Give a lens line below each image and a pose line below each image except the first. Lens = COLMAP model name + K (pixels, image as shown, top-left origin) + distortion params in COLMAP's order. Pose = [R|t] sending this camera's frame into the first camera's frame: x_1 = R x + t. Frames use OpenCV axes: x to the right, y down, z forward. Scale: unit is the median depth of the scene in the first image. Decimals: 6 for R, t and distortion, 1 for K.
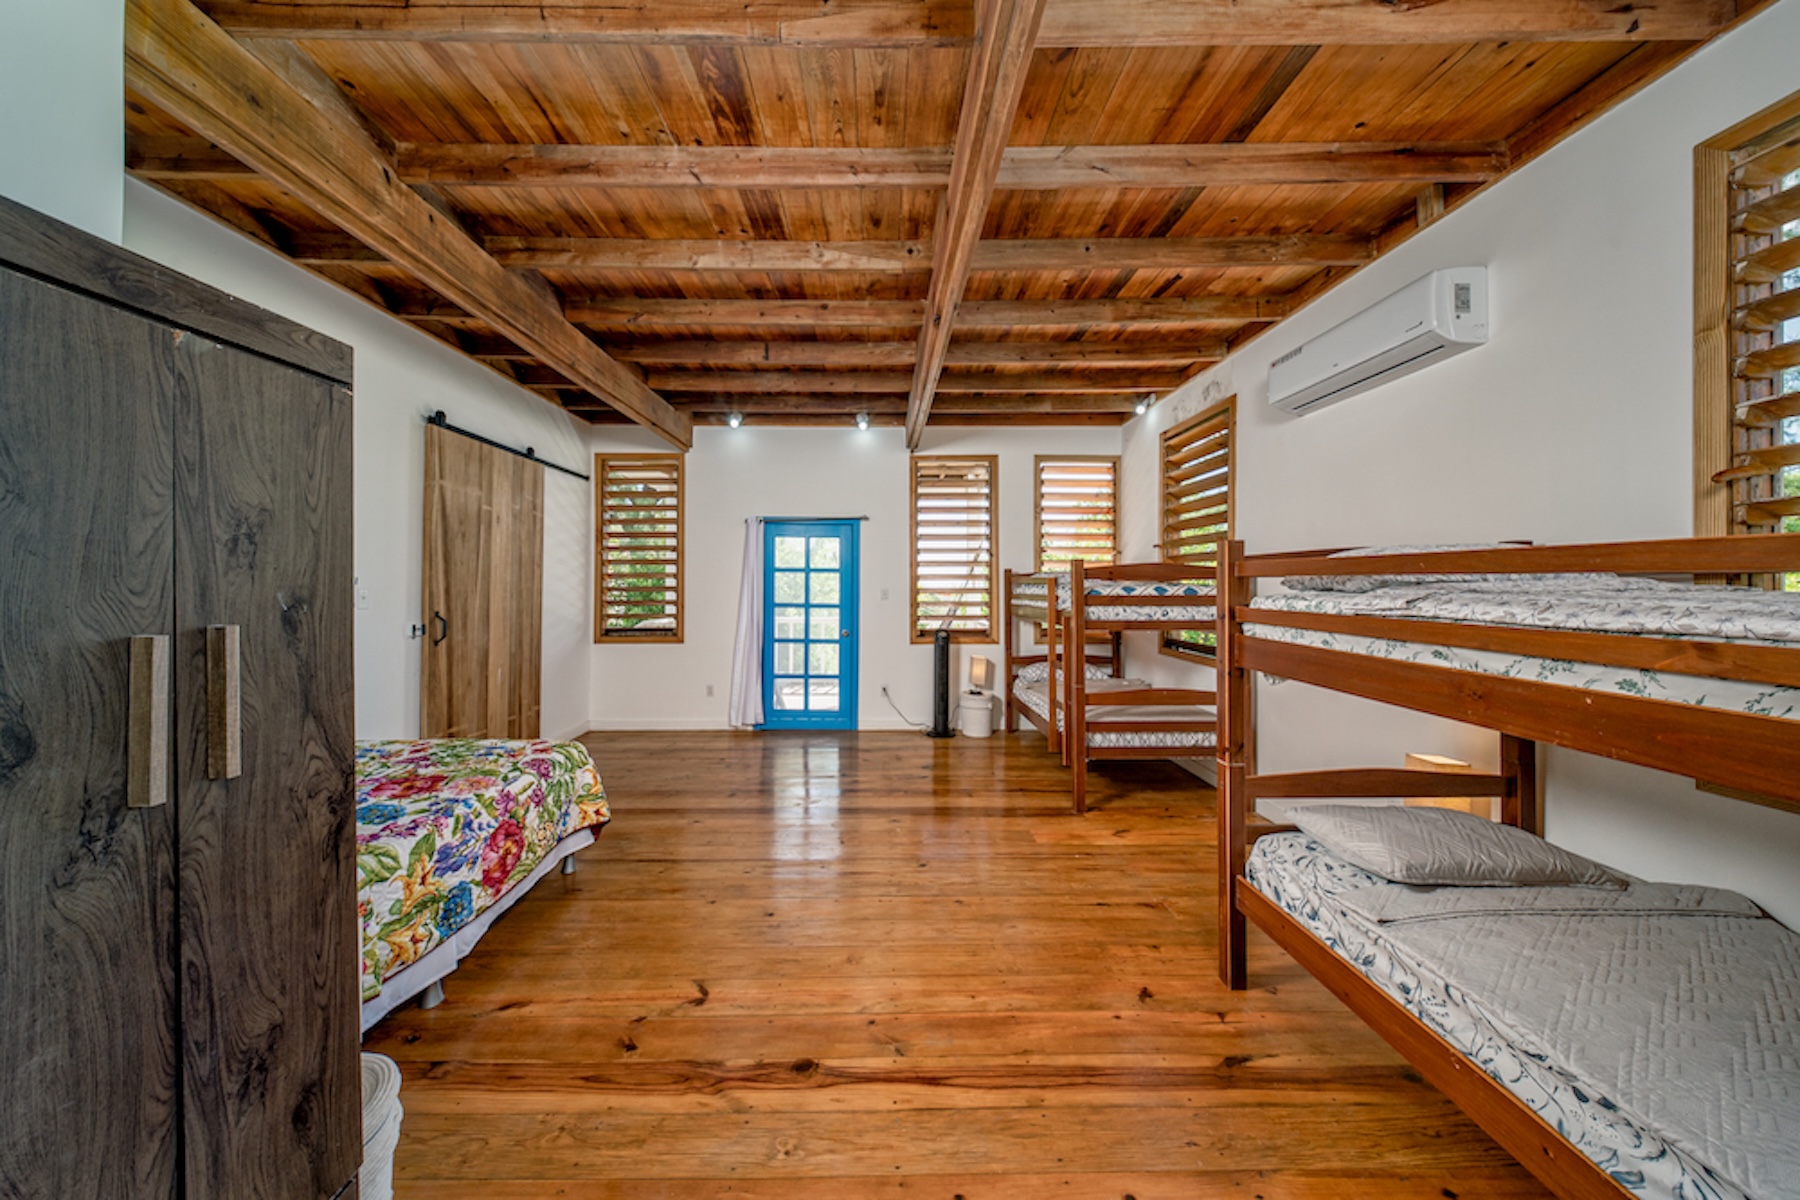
lens RADIAL K [[571.3, 0, 891.6], [0, 571.3, 582.3], [0, 0, 1]] dist [-0.002592, -0.000199]
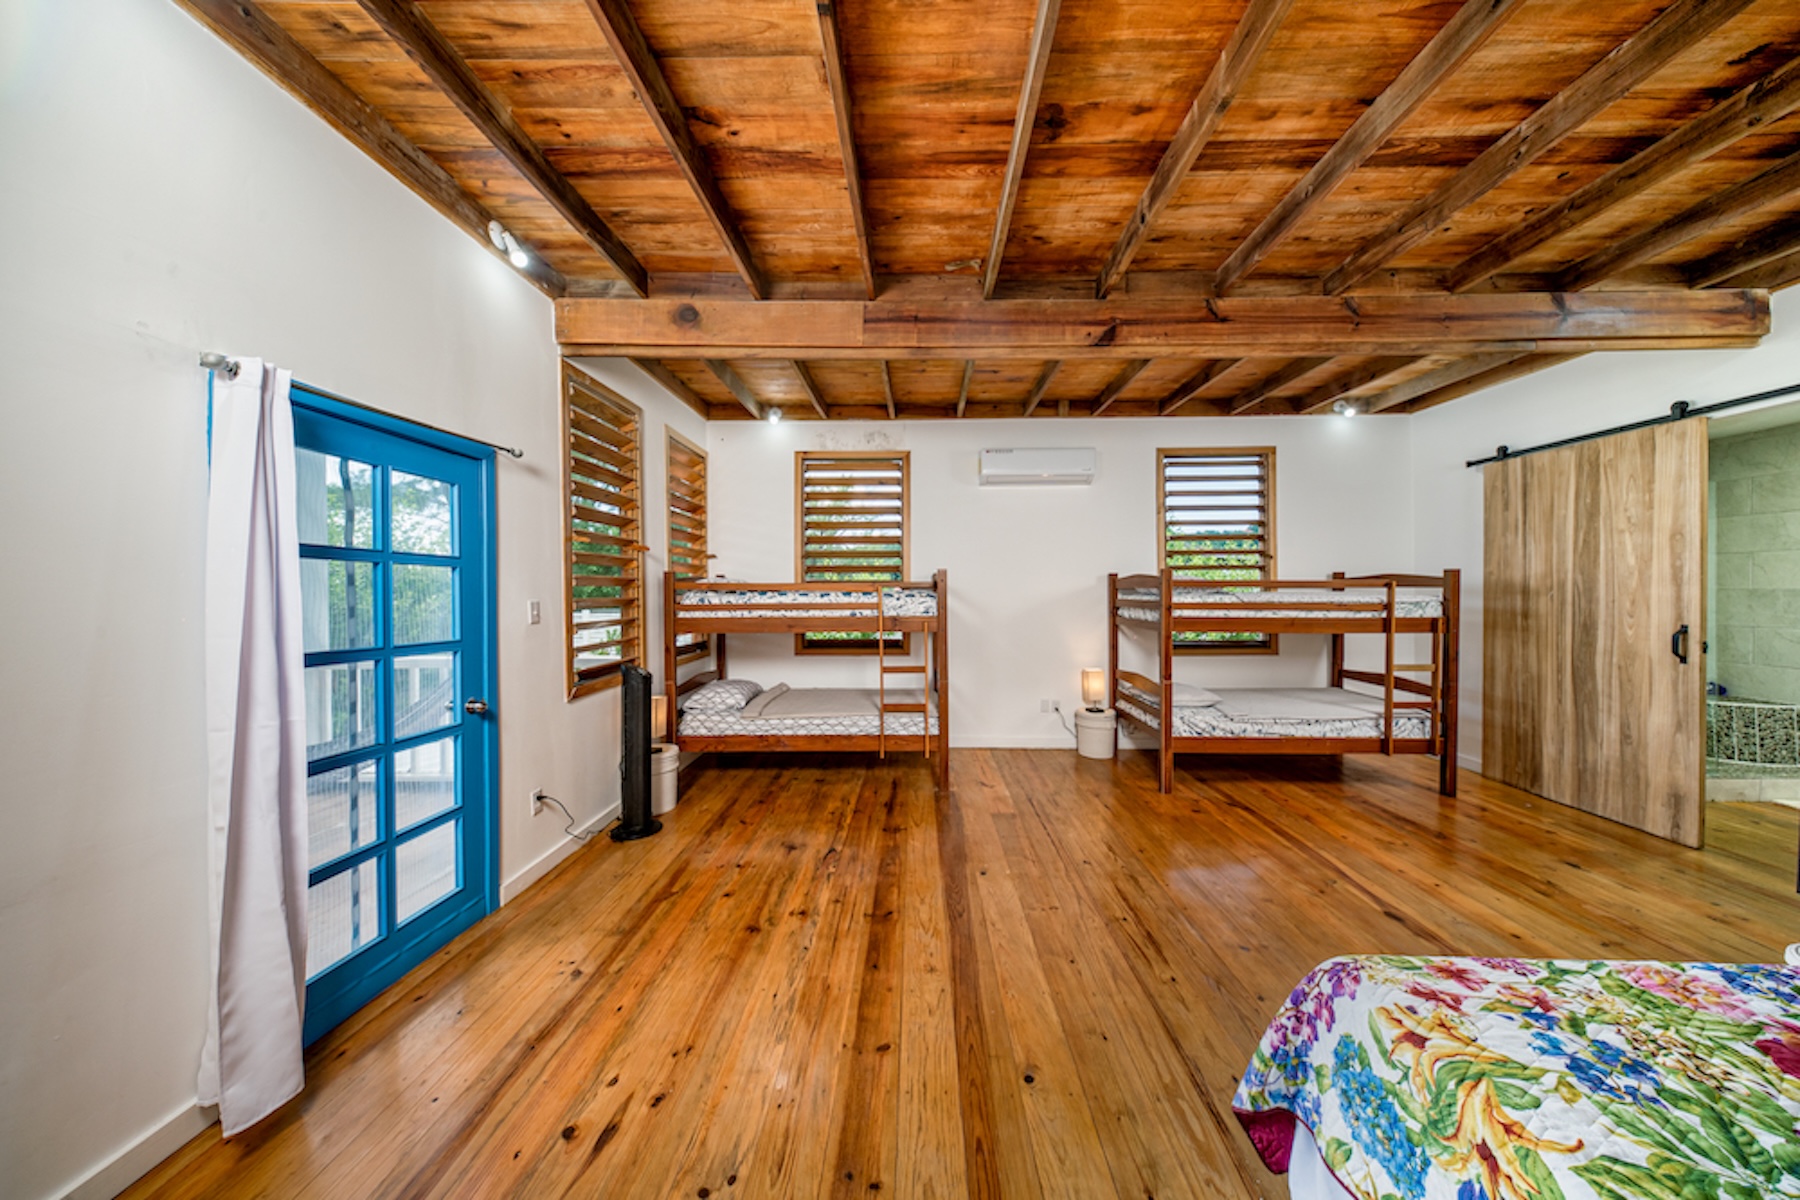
lens RADIAL K [[562.3, 0, 895.6], [0, 562.3, 592.1], [0, 0, 1]] dist [-0.000181, -0.000069]
pose [[0.053604, -0.004535, 0.998552, -0.767009], [-0.001604, 0.999988, 0.004627, -0.000008], [-0.998561, -0.001850, 0.053596, 1.010750]]
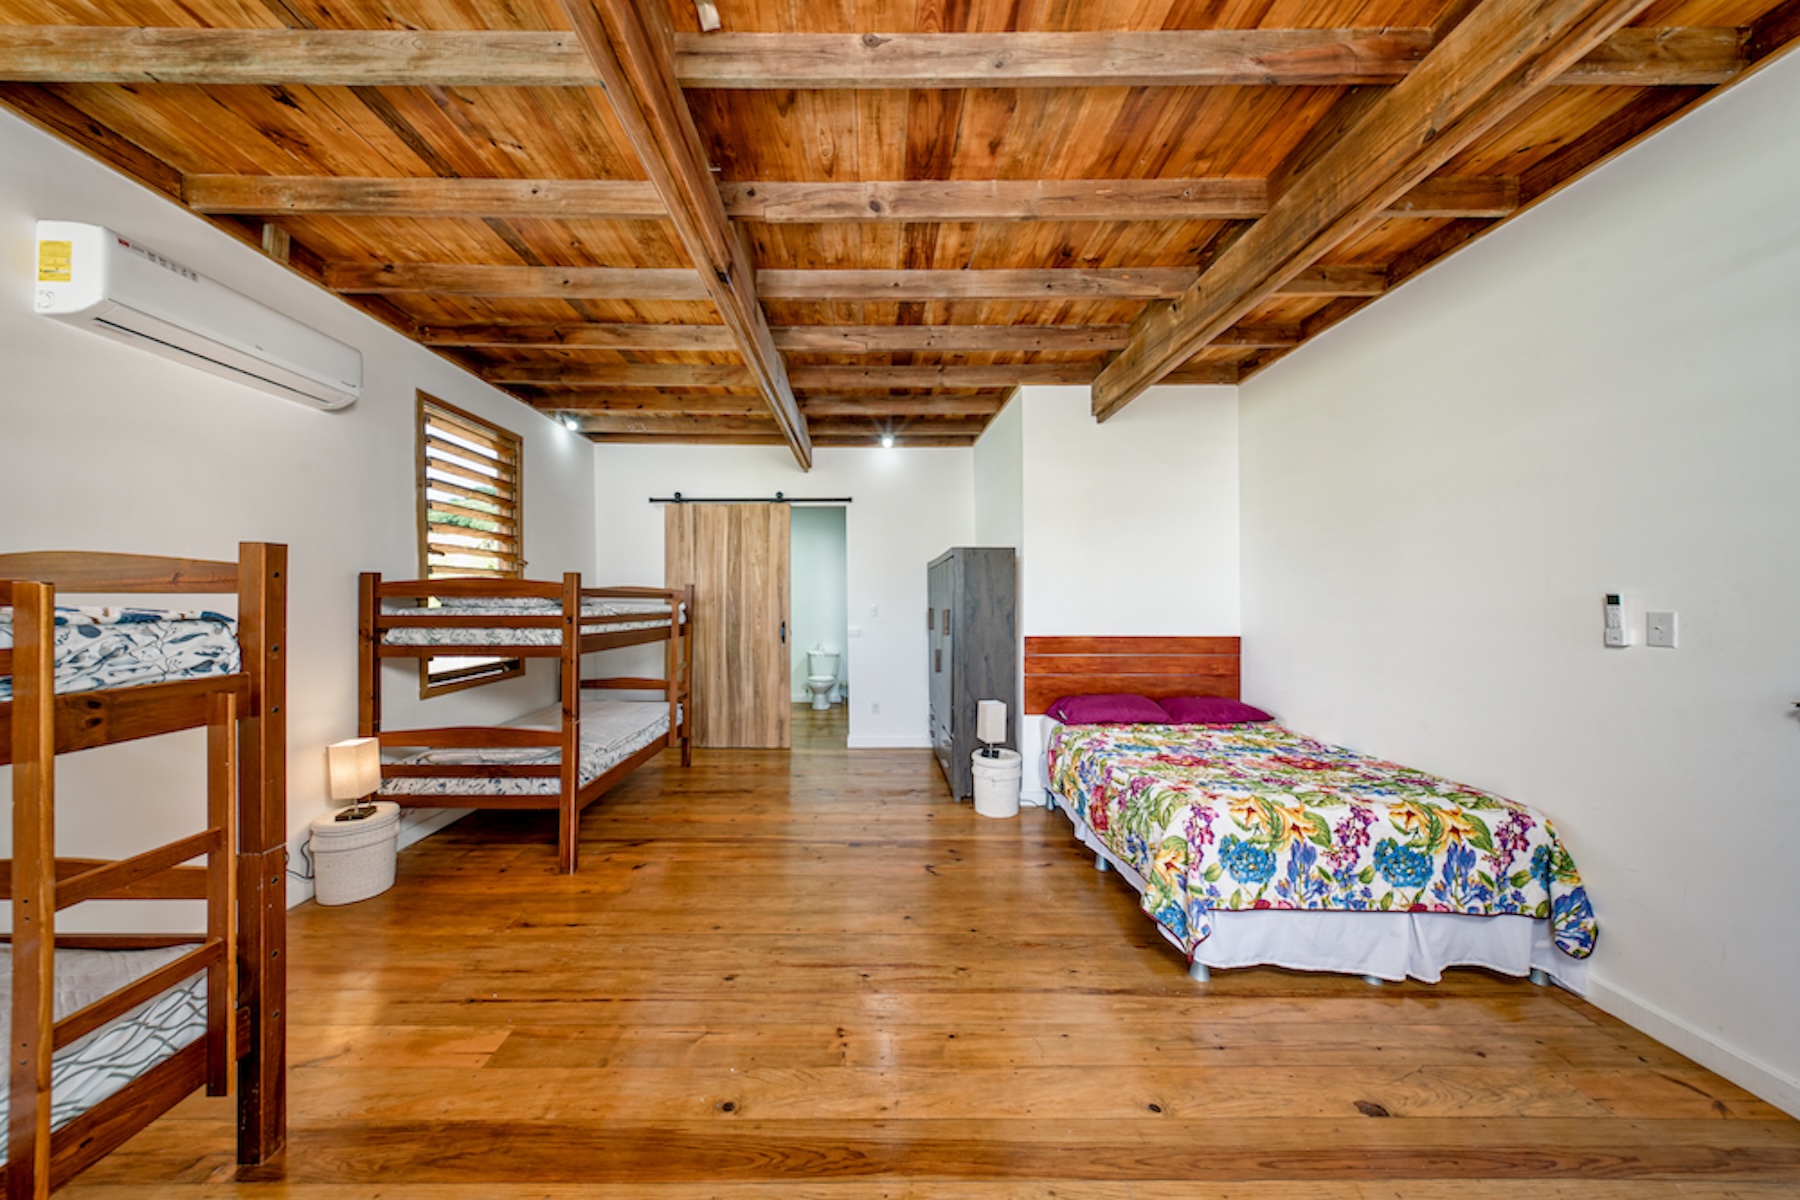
lens RADIAL K [[577.8, 0, 865.8], [0, 577.8, 592.8], [0, 0, 1]] dist [-0.000282, -0.000032]
pose [[-0.999929, -0.001708, 0.011816, -0.097330], [-0.001907, 0.999857, -0.016816, 0.002130], [-0.011786, -0.016837, -0.999789, 1.378107]]
